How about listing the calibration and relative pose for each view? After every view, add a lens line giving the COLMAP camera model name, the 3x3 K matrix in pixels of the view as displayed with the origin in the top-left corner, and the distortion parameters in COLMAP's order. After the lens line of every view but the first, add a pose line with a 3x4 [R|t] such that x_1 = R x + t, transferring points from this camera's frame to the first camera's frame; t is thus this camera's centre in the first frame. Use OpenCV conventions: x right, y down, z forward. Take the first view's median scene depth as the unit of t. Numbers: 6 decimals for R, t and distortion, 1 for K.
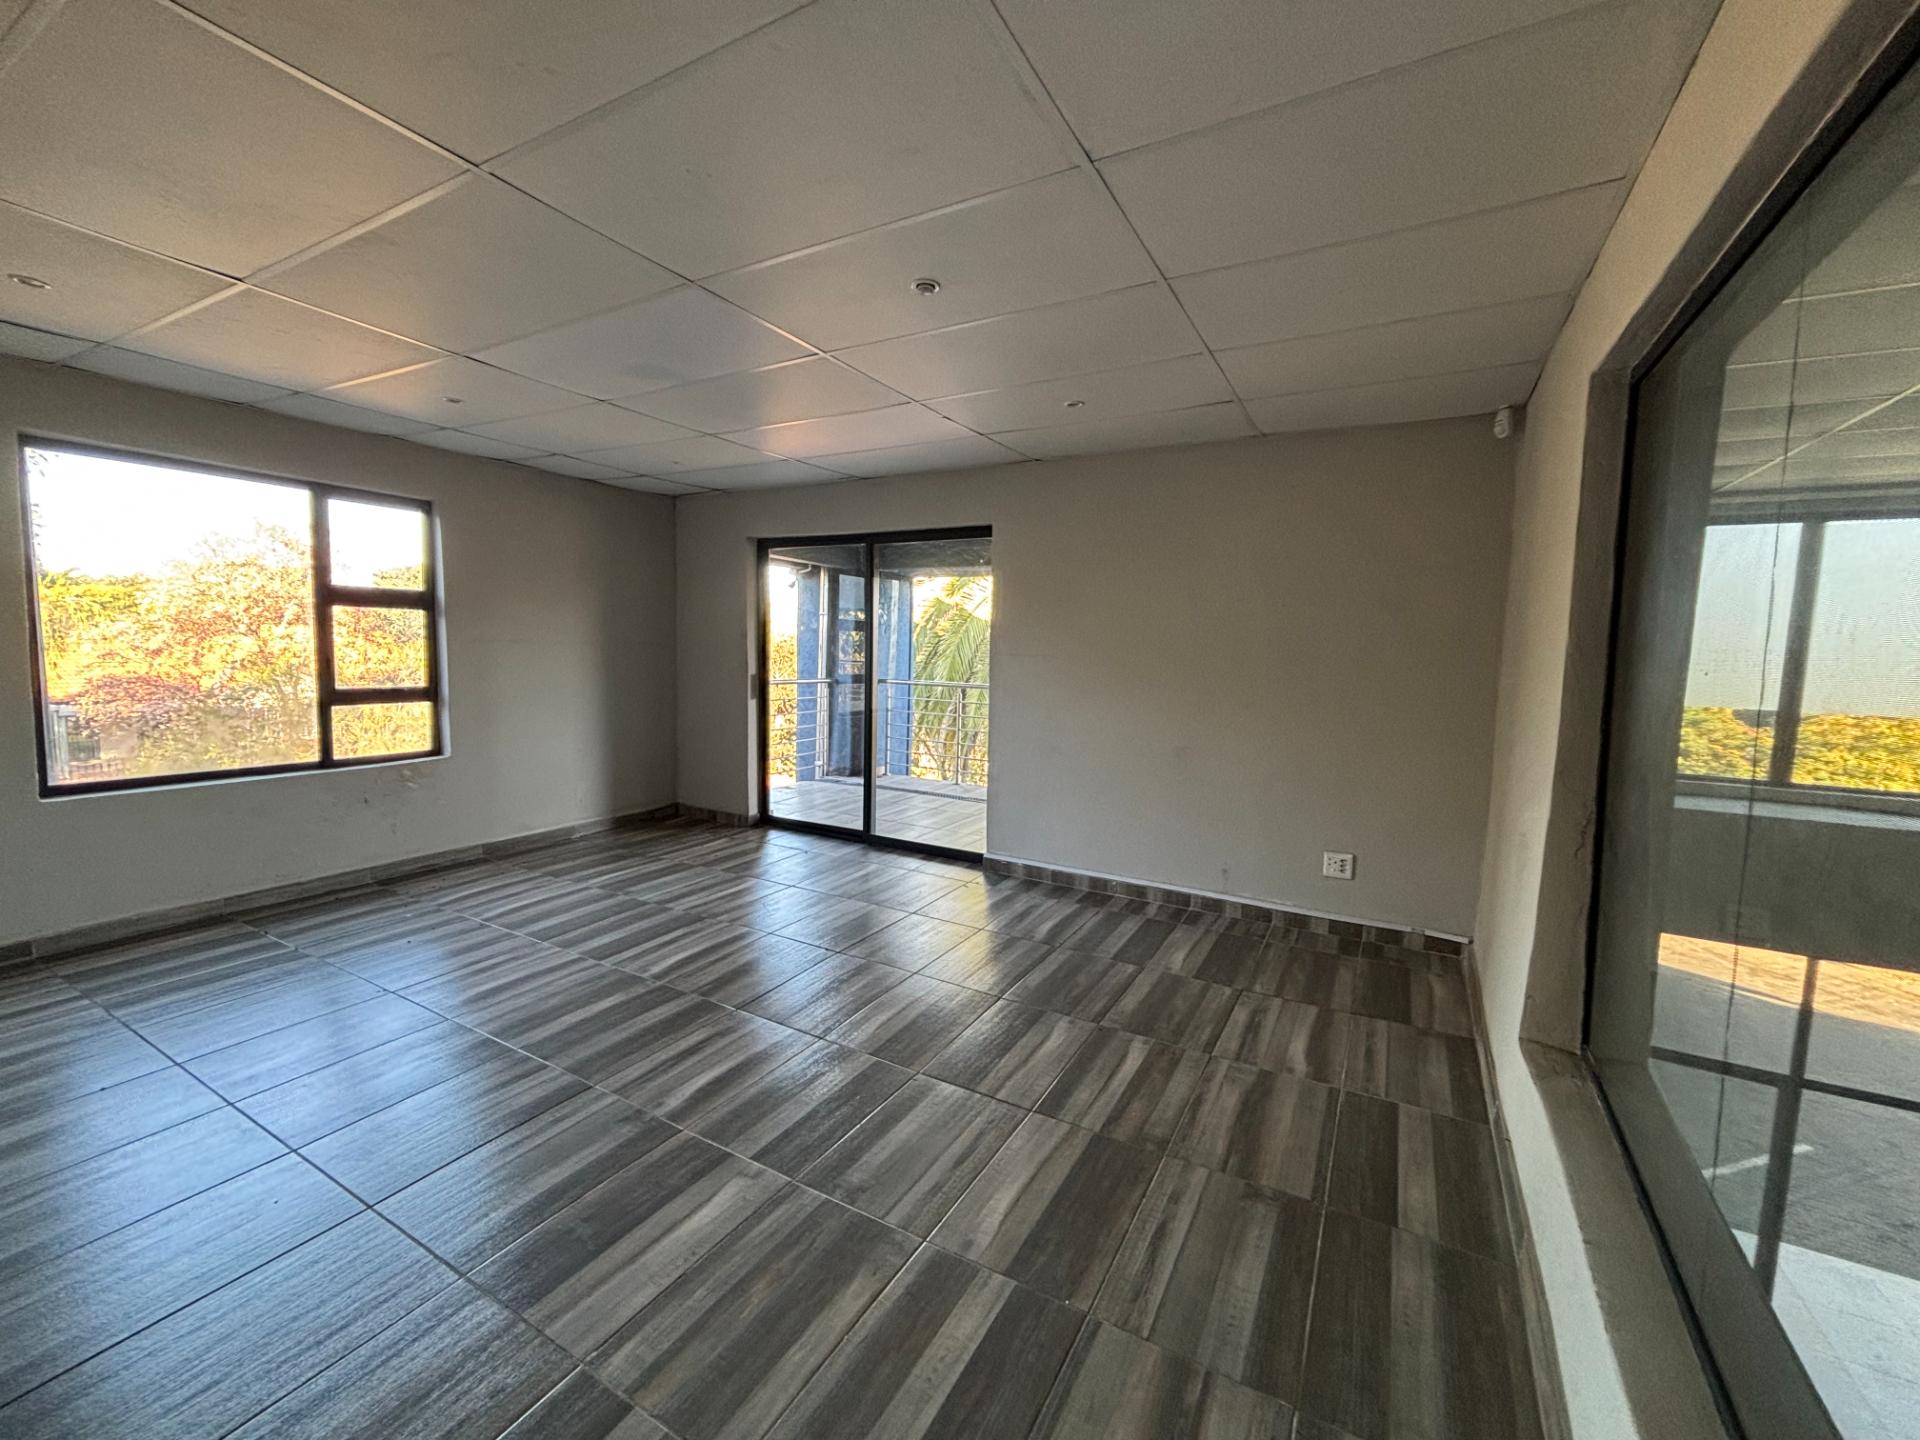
lens RADIAL K [[782.2, 0, 965.0], [0, 782.2, 714.5], [0, 0, 1]] dist [-0.001170, 0.000138]
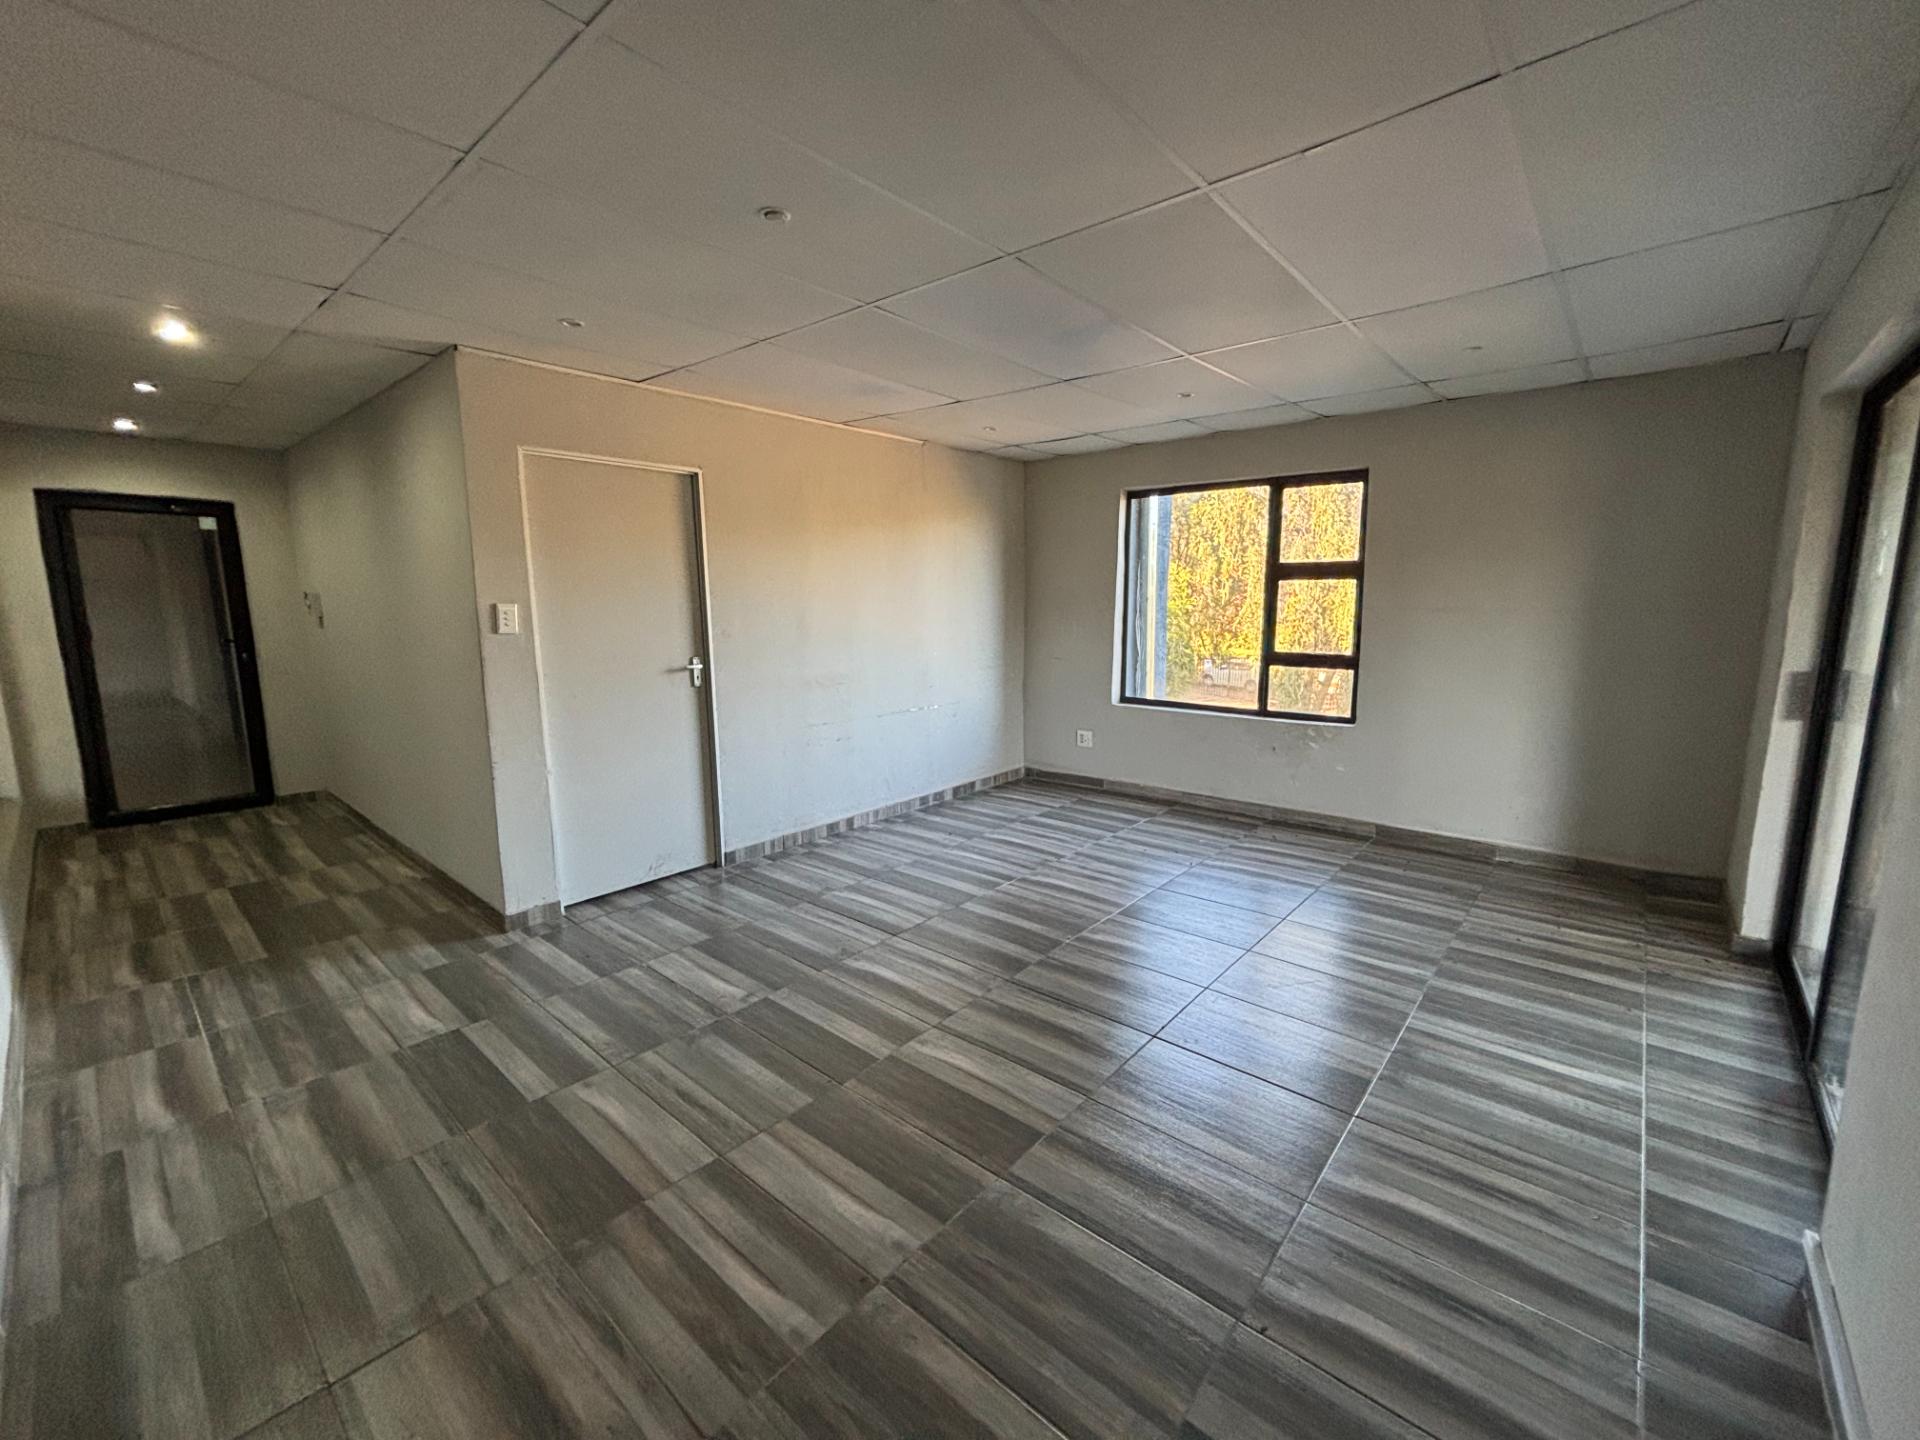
lens RADIAL K [[782.2, 0, 963.6], [0, 782.2, 719.3], [0, 0, 1]] dist [-0.001170, 0.000138]
pose [[-0.202801, 0.129137, -0.970667, 0.475833], [-0.088709, 0.984767, 0.149547, -0.069633], [0.975193, 0.116435, -0.188257, 0.809300]]
